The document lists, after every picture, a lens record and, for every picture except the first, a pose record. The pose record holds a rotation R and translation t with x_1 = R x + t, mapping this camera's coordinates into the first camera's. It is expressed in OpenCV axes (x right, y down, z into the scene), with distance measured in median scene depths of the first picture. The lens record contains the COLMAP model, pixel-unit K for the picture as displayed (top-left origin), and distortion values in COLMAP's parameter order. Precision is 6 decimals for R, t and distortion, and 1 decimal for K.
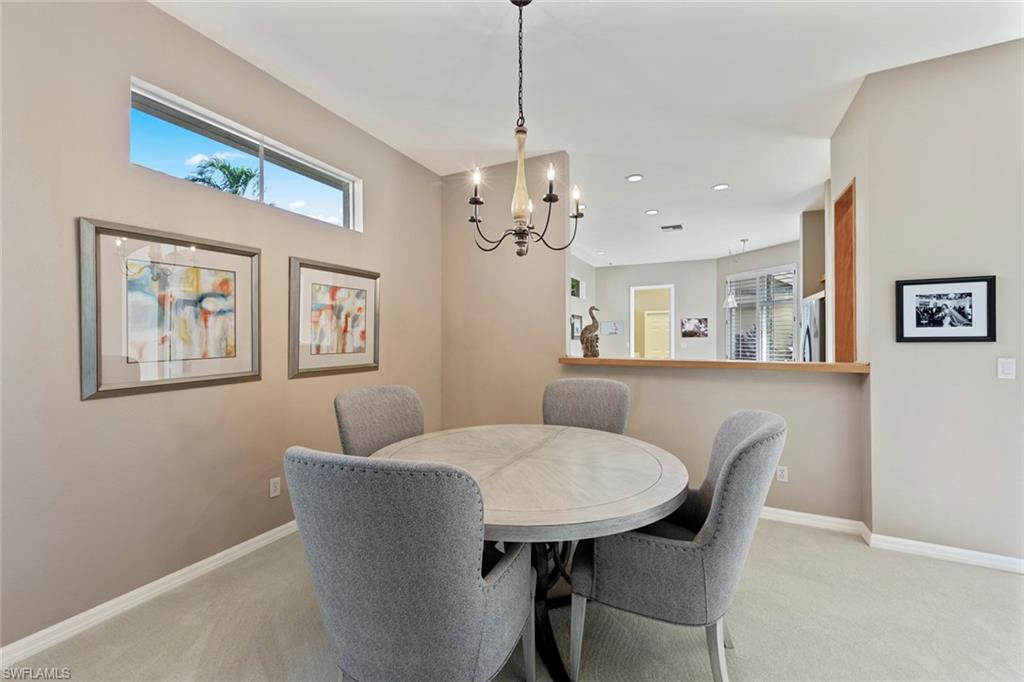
lens RADIAL K [[411.0, 0, 512.0], [0, 411.0, 341.0], [0, 0, 1]] dist [0.000256, -0.000013]
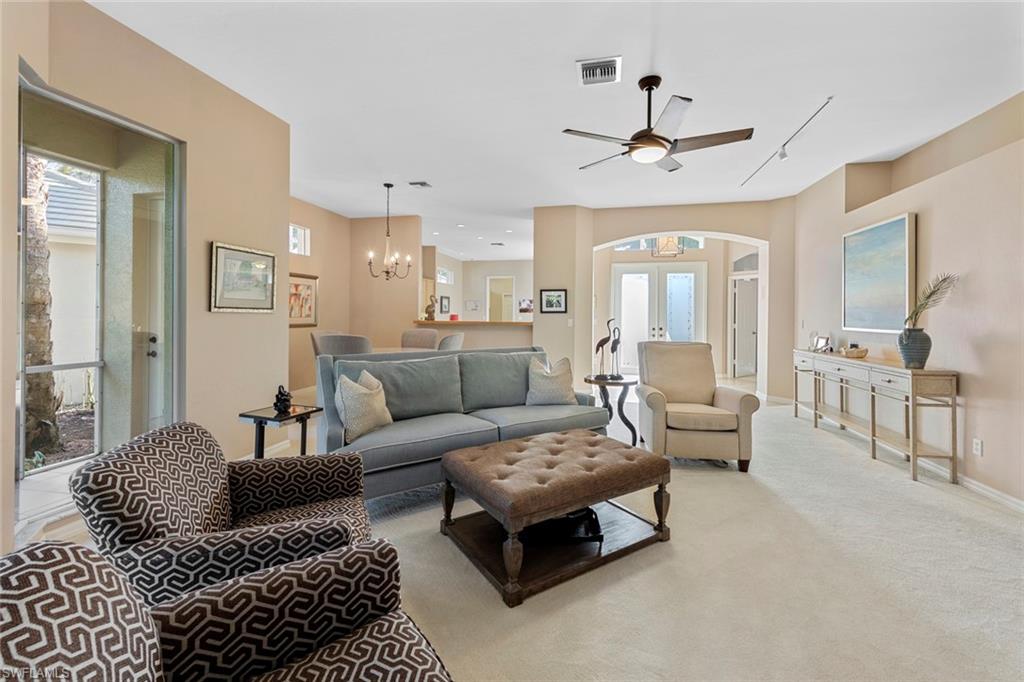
lens RADIAL K [[421.8, 0, 512.2], [0, 421.8, 317.2], [0, 0, 1]] dist [-0.000007, -0.000168]
pose [[0.971709, 0.005840, 0.236110, 0.103252], [-0.005735, 0.999983, -0.001129, 0.025298], [-0.236113, -0.000257, 0.971726, -1.204181]]
